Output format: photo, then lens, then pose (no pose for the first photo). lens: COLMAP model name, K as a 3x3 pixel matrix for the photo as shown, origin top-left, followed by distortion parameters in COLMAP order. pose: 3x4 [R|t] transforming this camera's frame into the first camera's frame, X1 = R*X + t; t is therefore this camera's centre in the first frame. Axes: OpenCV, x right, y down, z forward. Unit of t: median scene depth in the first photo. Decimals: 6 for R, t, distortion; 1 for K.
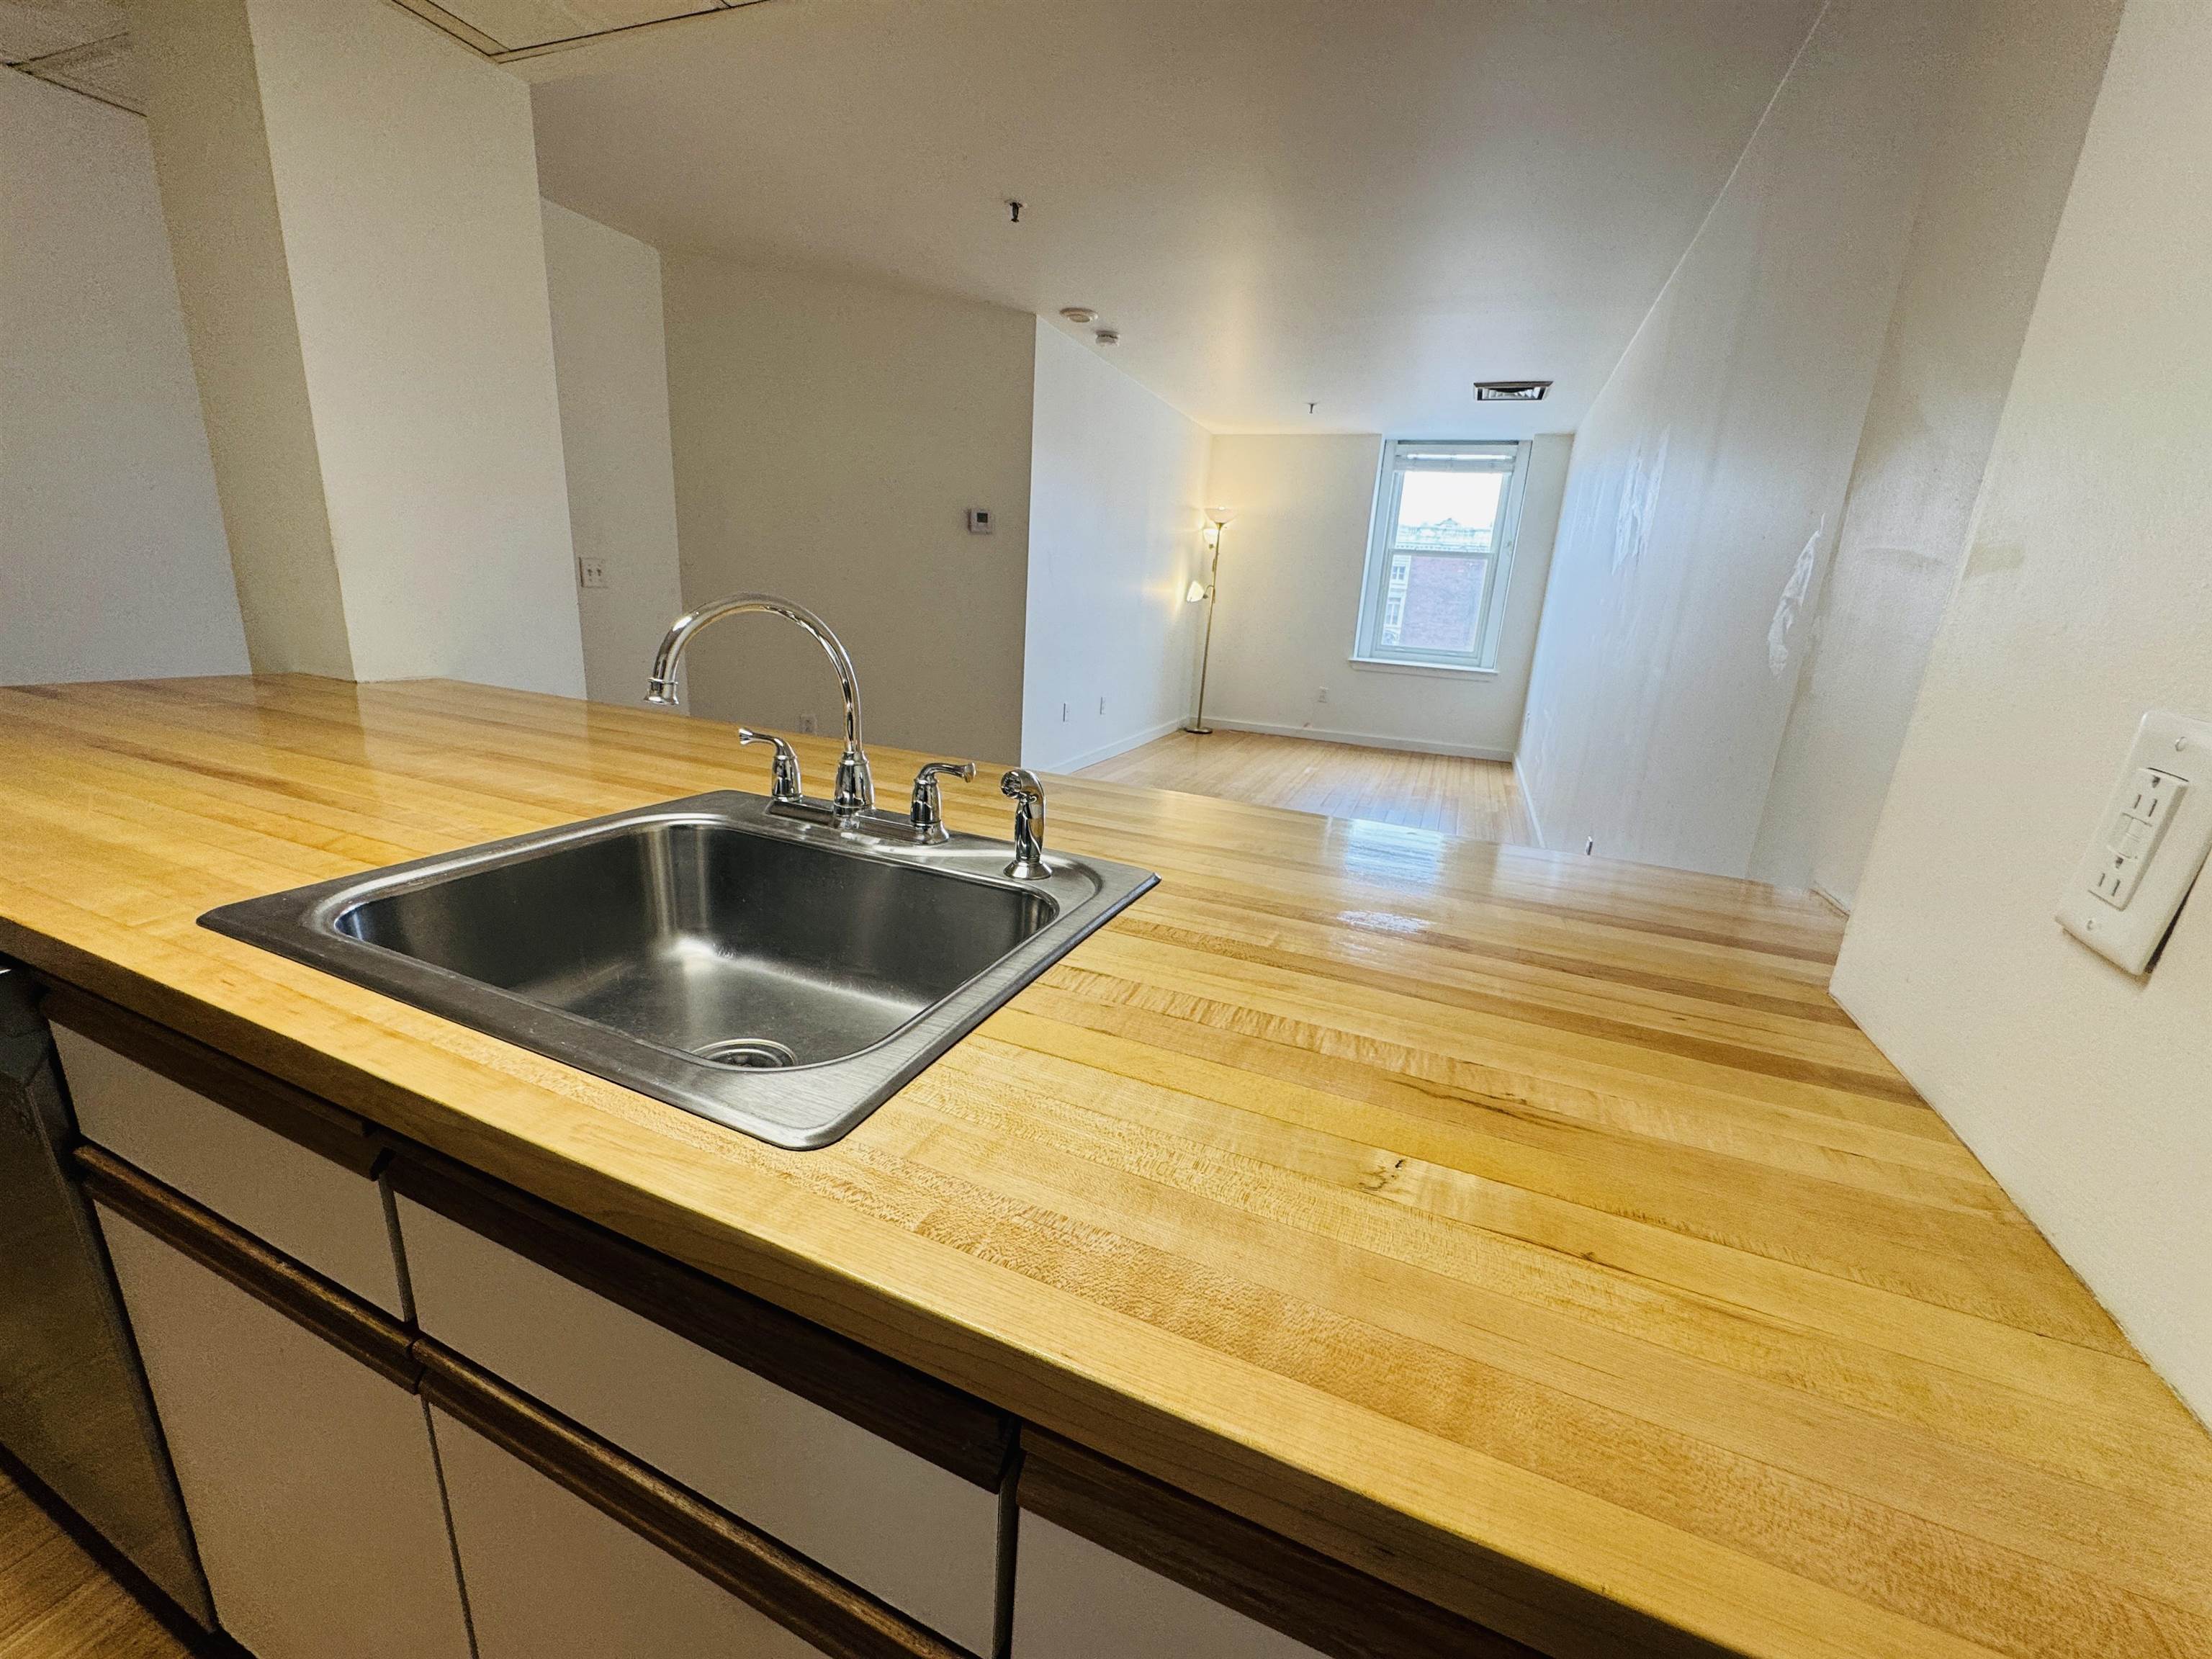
lens RADIAL K [[877.3, 0, 1101.9], [0, 877.3, 828.1], [0, 0, 1]] dist [-0.003371, 0.000158]
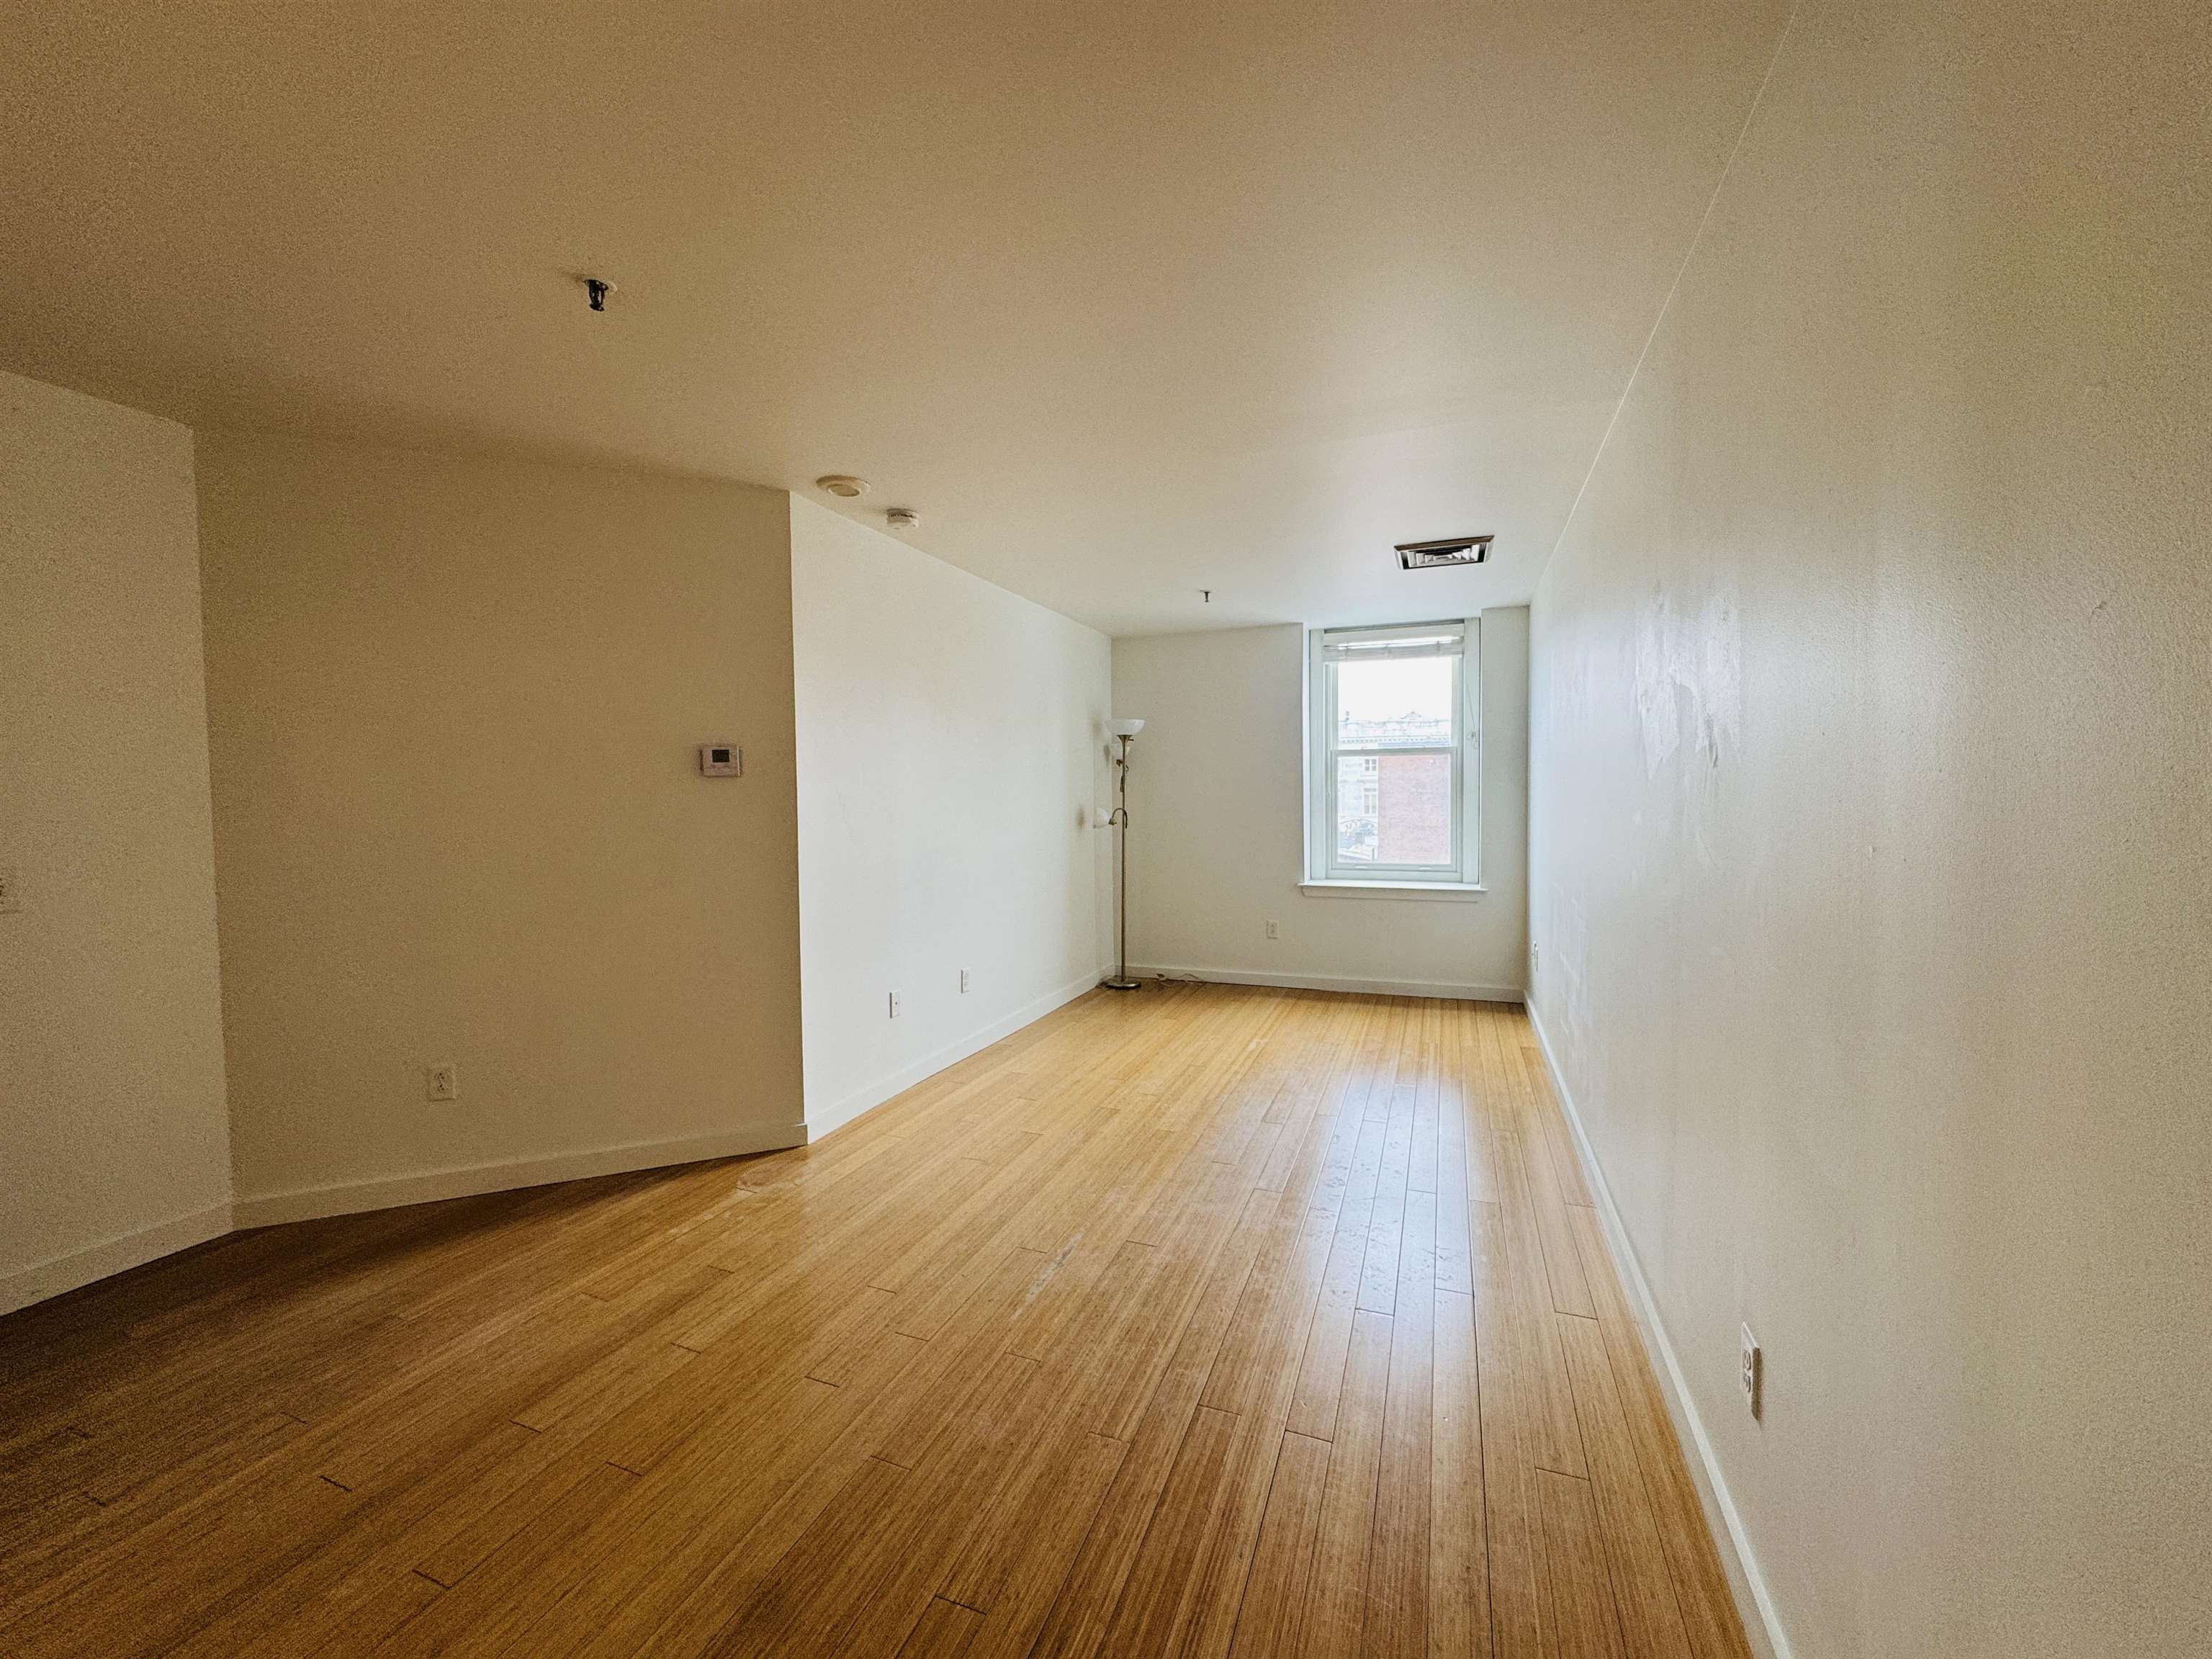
lens RADIAL K [[877.3, 0, 1101.9], [0, 877.3, 828.1], [0, 0, 1]] dist [-0.003371, 0.000158]
pose [[0.997517, -0.069478, 0.011498, 0.104681], [0.070260, 0.970752, -0.229572, -0.077711], [0.004788, 0.229810, 0.973224, 0.223621]]
